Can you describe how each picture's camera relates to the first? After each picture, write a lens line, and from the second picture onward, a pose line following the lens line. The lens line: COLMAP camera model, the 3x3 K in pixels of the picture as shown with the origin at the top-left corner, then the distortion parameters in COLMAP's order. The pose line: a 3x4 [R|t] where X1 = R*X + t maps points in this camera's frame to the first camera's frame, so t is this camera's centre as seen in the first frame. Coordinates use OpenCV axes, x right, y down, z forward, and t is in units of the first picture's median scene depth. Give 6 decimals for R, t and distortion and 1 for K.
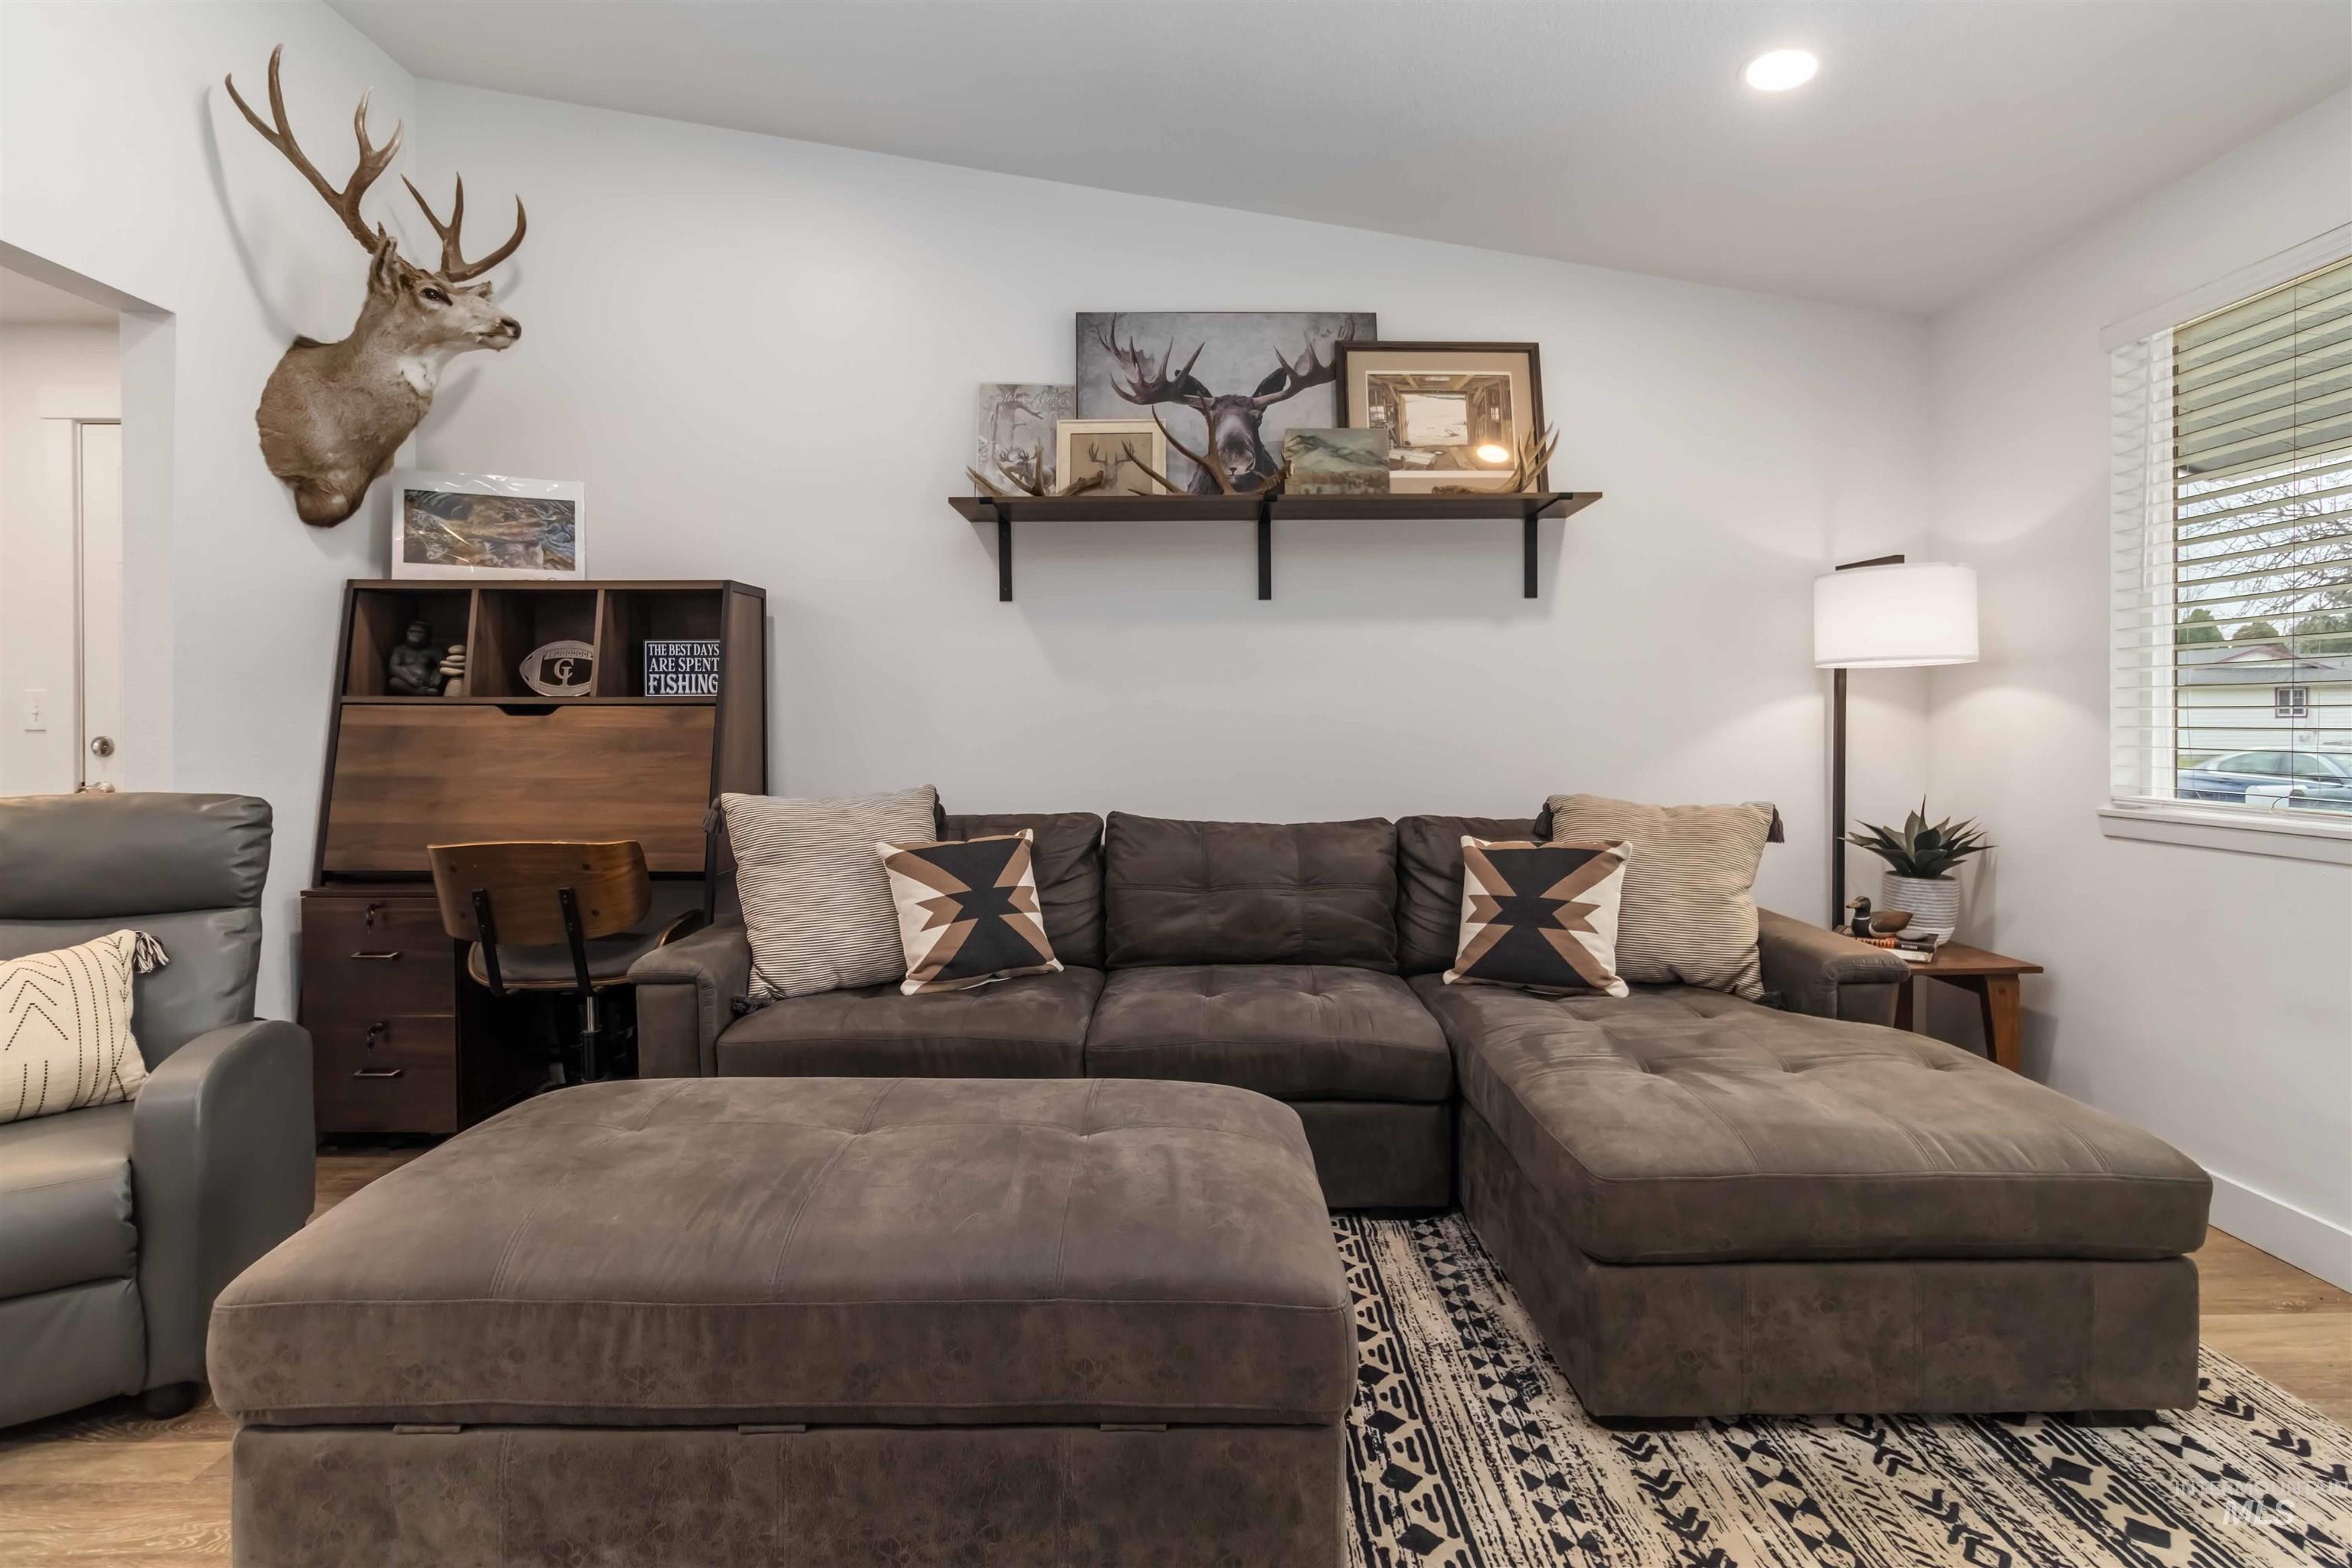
lens RADIAL K [[1104.0, 0, 1188.8], [0, 1104.0, 734.0], [0, 0, 1]] dist [0.002359, 0.000534]
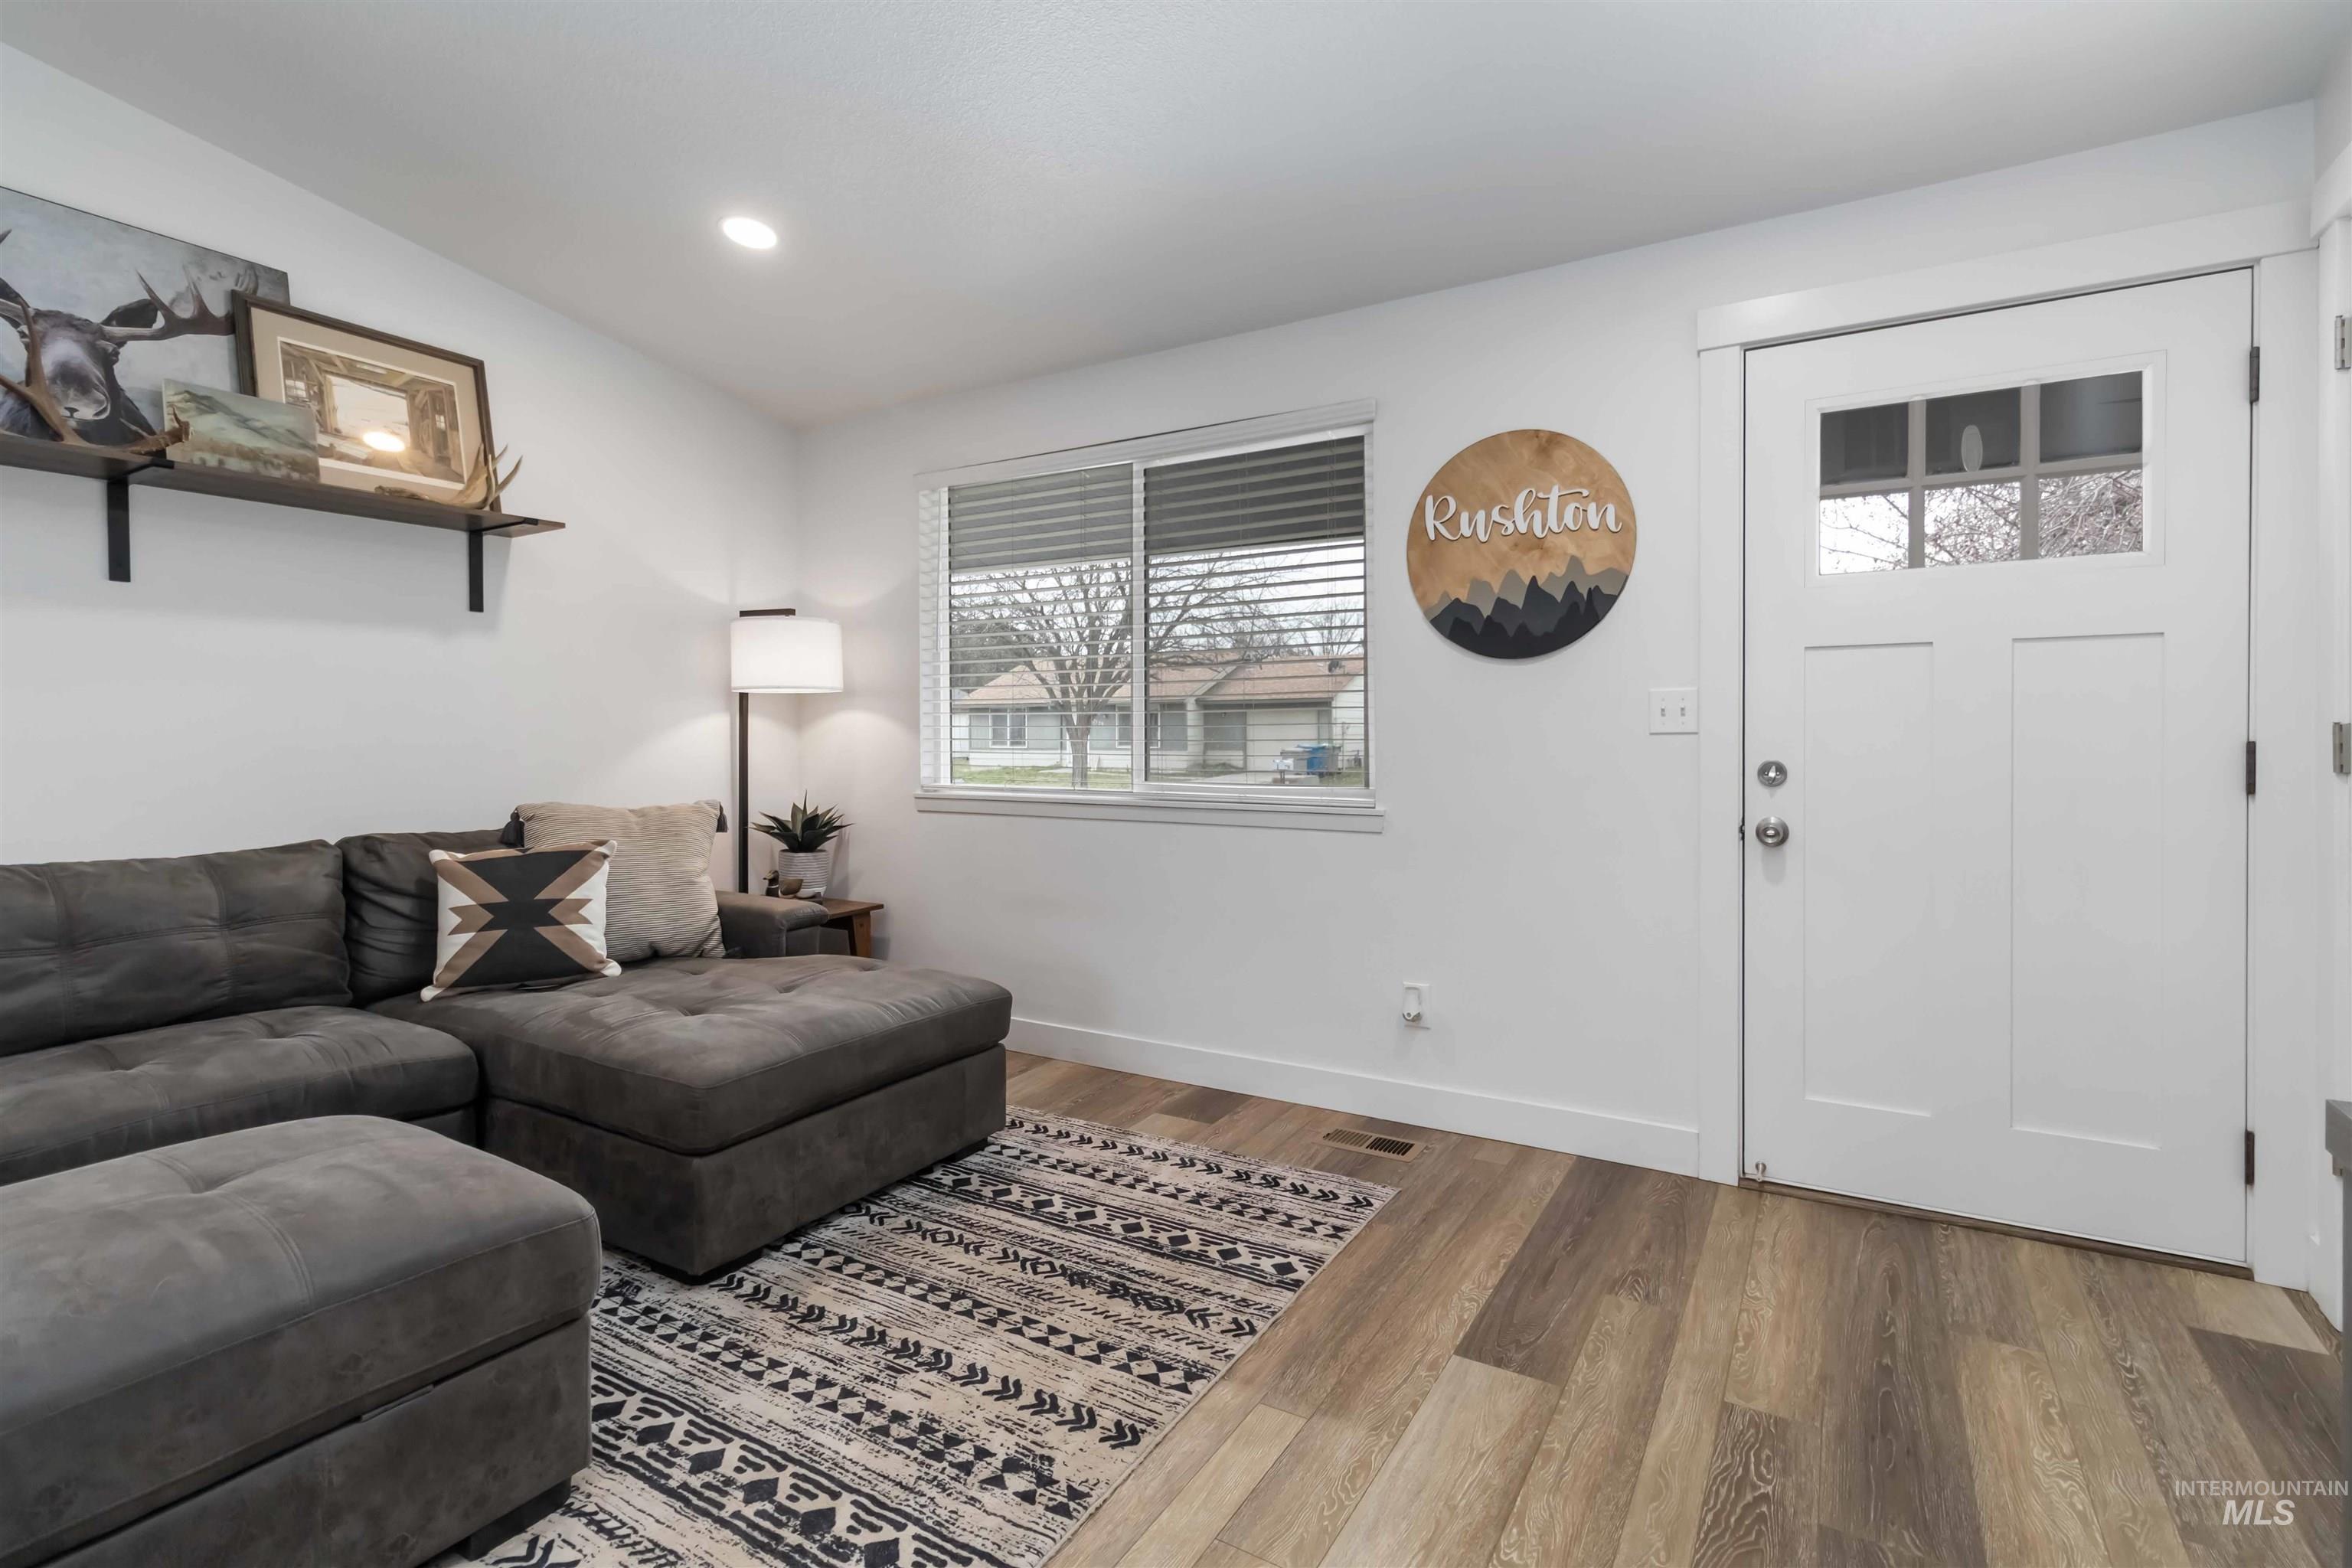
lens RADIAL K [[1104.0, 0, 1190.6], [0, 1104.0, 749.3], [0, 0, 1]] dist [0.002359, 0.000534]
pose [[0.514171, -0.009627, 0.857634, -0.262477], [0.007010, 0.999951, 0.007022, 0.000055], [-0.857659, 0.002401, 0.514213, -0.092002]]
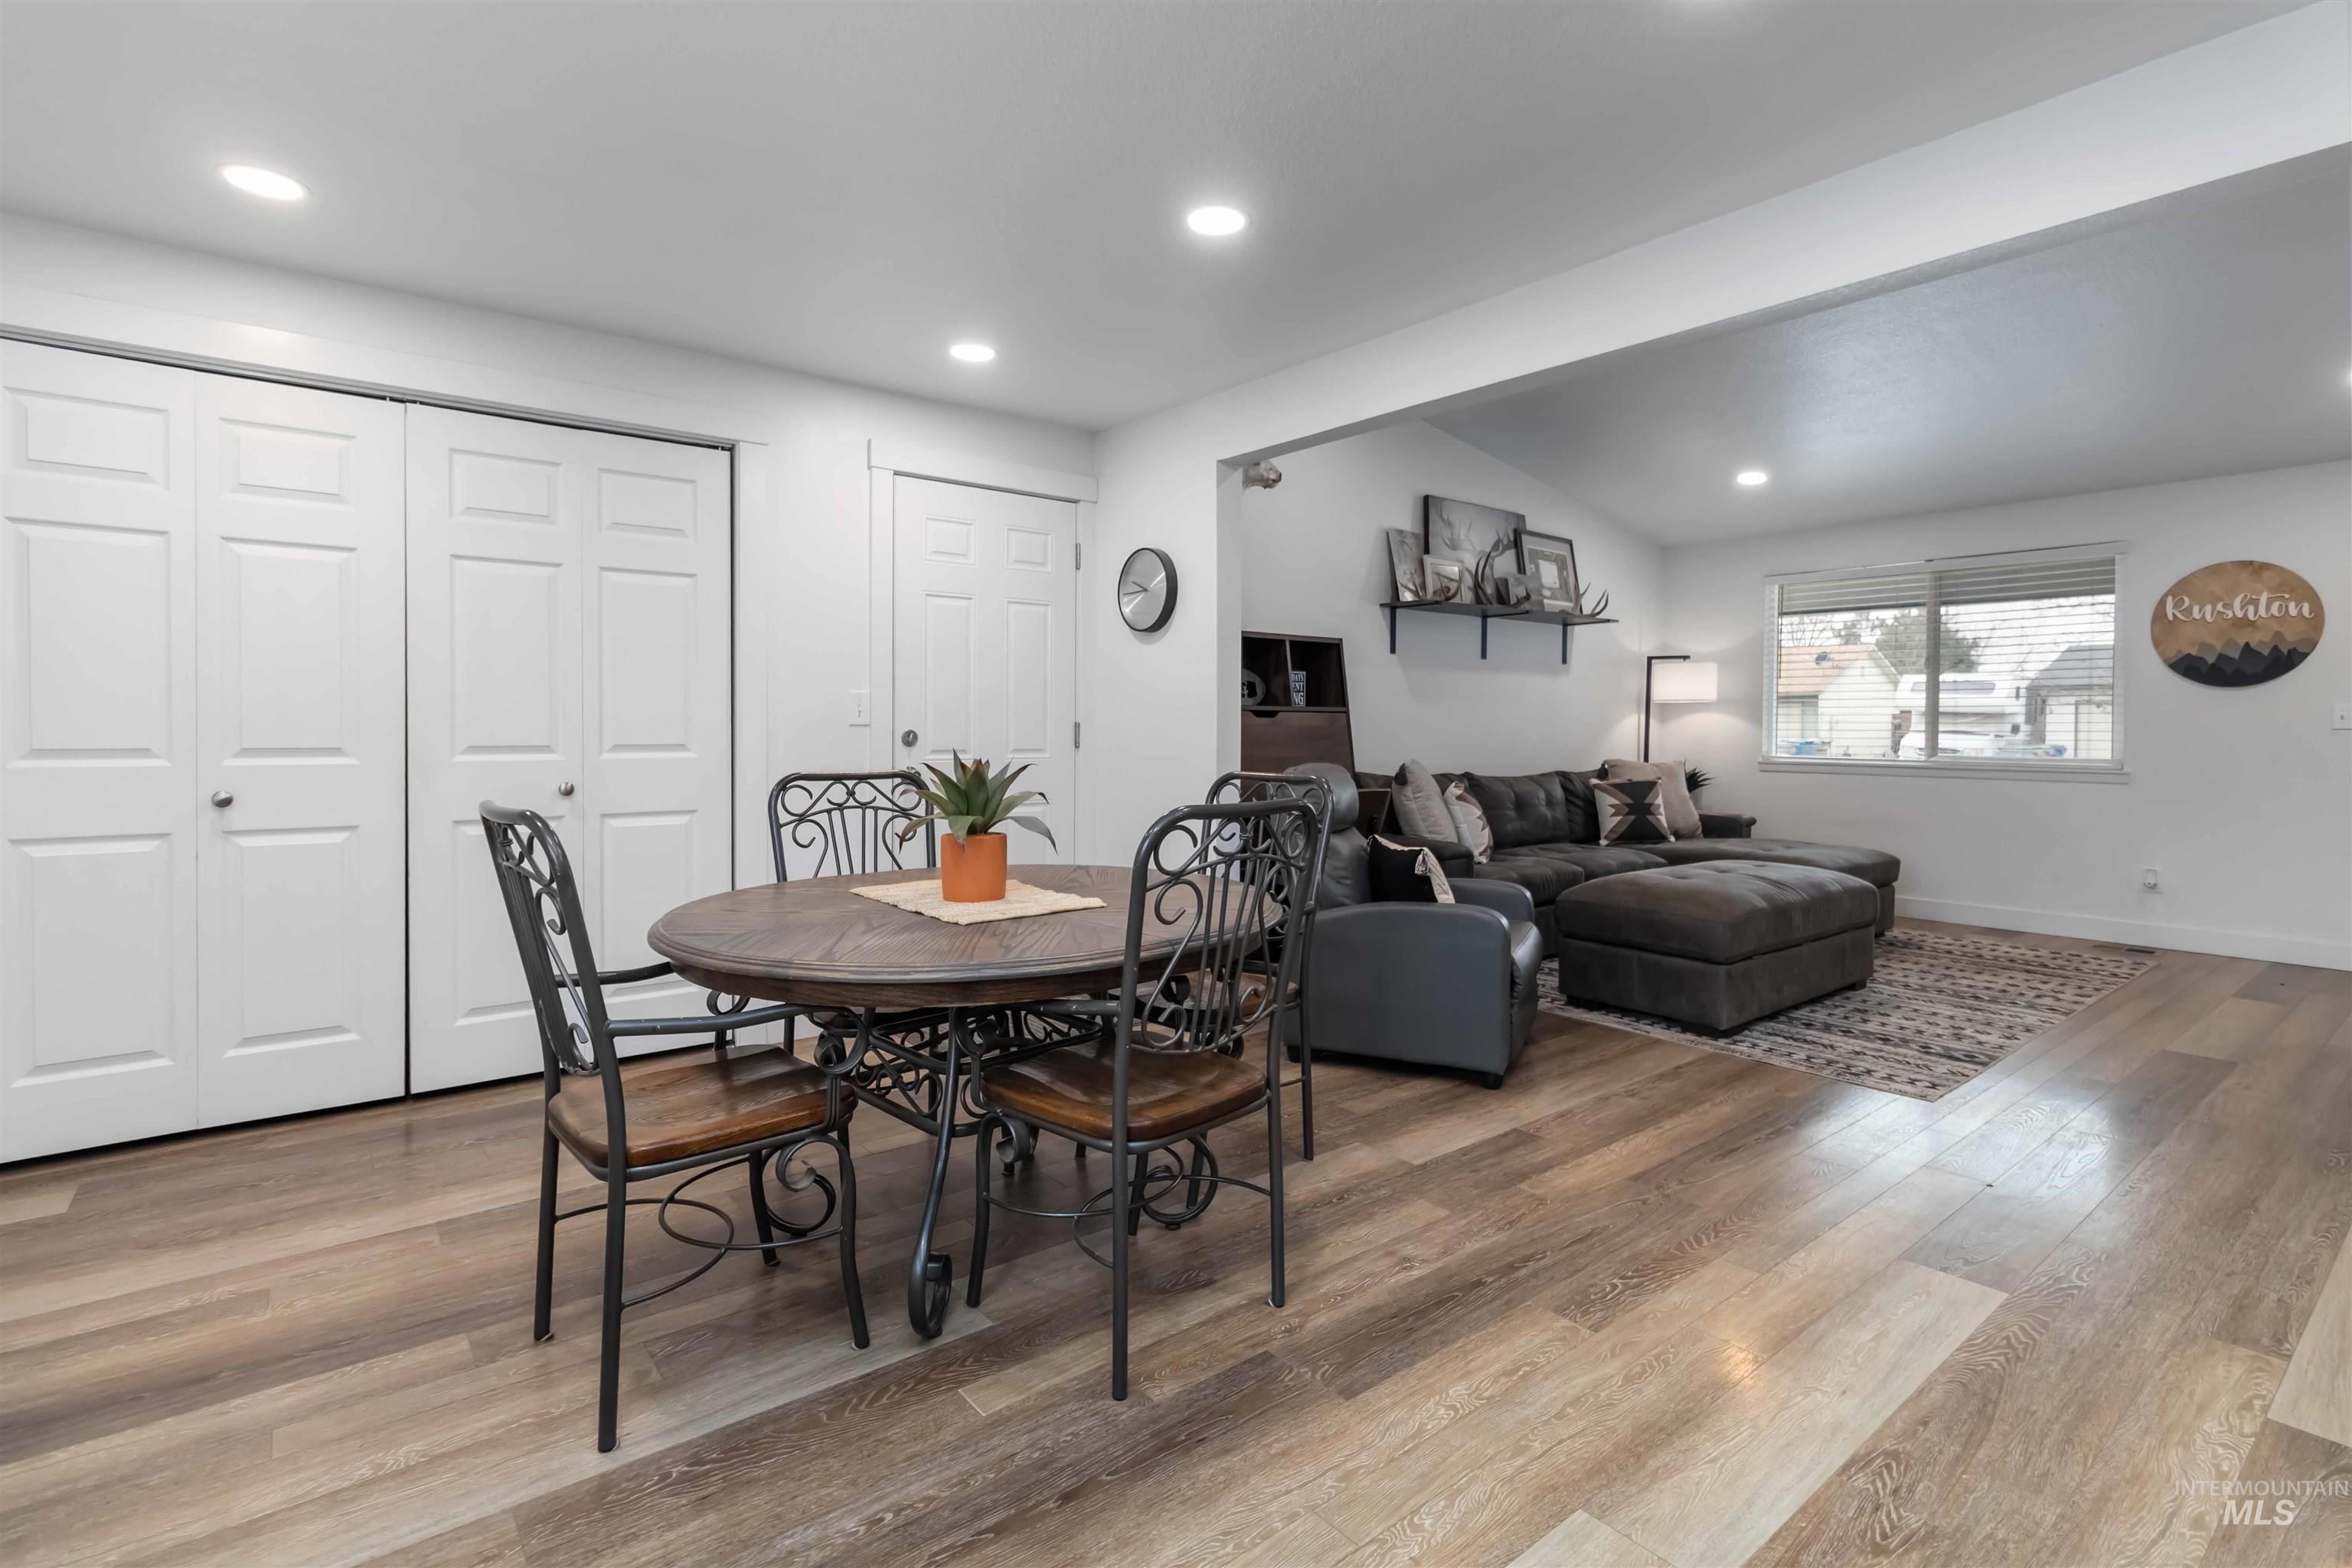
lens RADIAL K [[1104.0, 0, 1177.5], [0, 1104.0, 749.2], [0, 0, 1]] dist [0.002359, 0.000534]
pose [[0.782493, -0.007235, 0.622617, -1.796970], [-0.002374, 0.999891, 0.014603, 0.006828], [-0.622655, -0.012905, 0.782390, -0.177966]]
